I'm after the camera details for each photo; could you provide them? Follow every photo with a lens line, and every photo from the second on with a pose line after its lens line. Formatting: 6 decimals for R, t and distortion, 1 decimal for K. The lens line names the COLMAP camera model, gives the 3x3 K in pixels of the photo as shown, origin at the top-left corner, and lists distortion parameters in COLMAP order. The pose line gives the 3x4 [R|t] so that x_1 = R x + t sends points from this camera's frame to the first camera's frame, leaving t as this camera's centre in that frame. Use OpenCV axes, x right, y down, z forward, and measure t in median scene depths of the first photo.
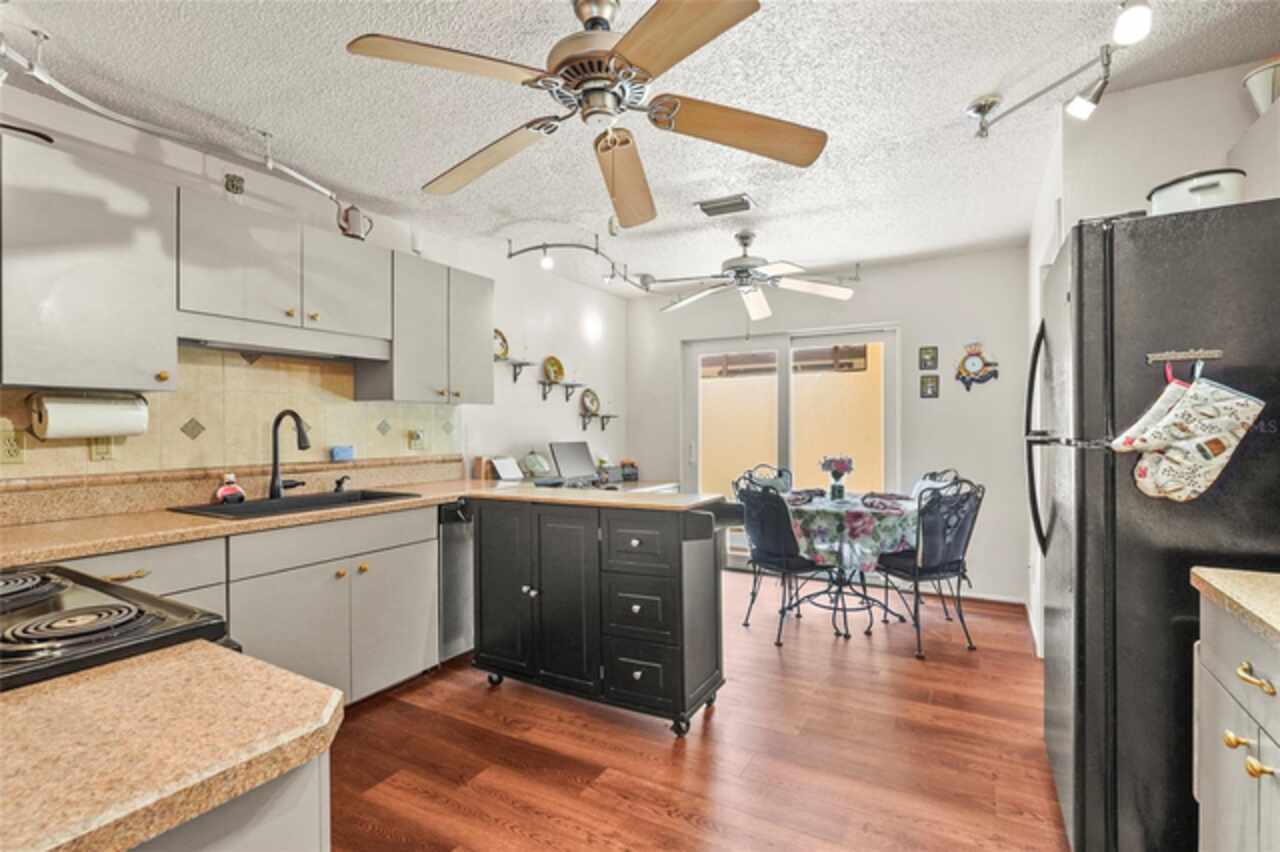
lens RADIAL K [[584.3, 0, 639.7], [0, 584.3, 427.0], [0, 0, 1]] dist [-0.002908, 0.000576]
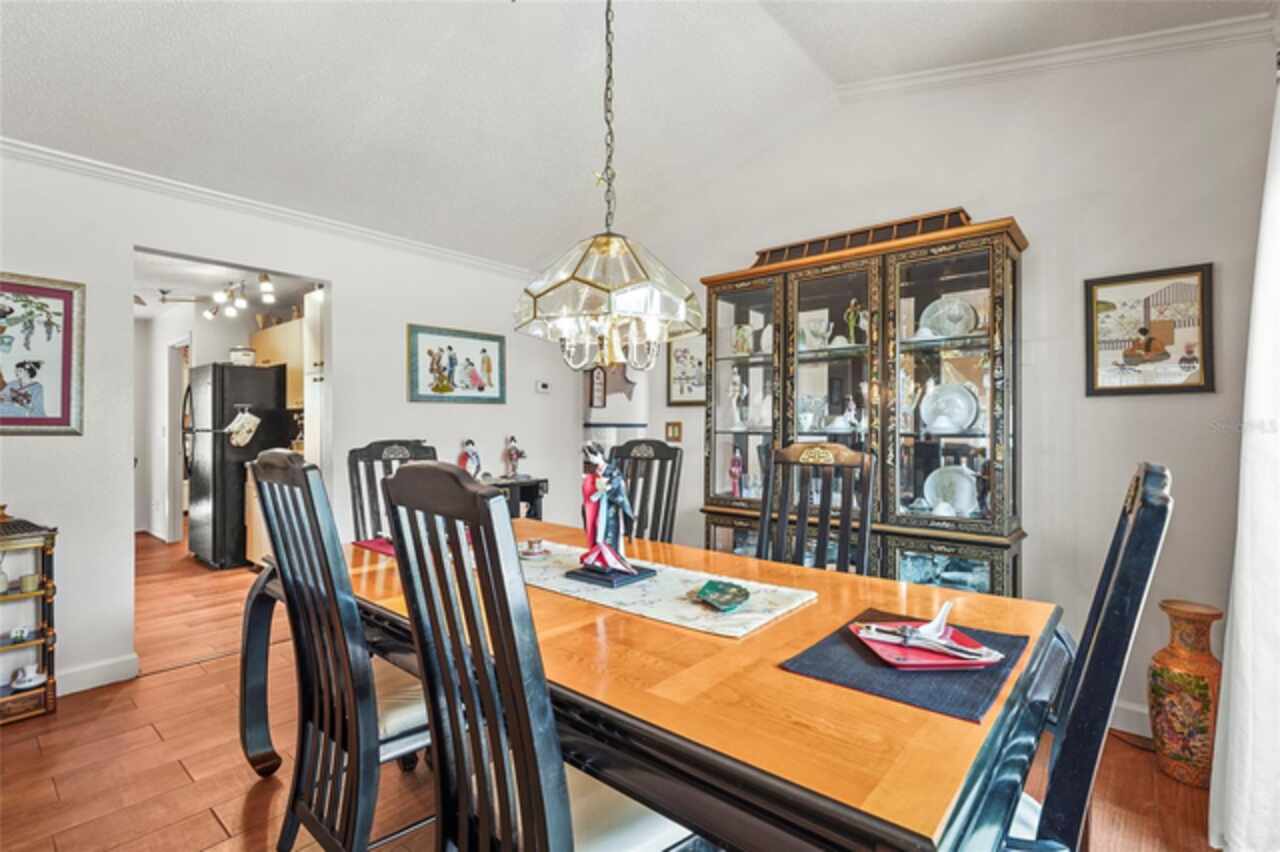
lens RADIAL K [[584.3, 0, 636.5], [0, 584.3, 422.0], [0, 0, 1]] dist [-0.002908, 0.000576]
pose [[0.166818, 0.007428, 0.985960, -2.177515], [0.006101, 0.999945, -0.008566, 0.023630], [-0.985969, 0.007445, 0.166764, -1.965932]]
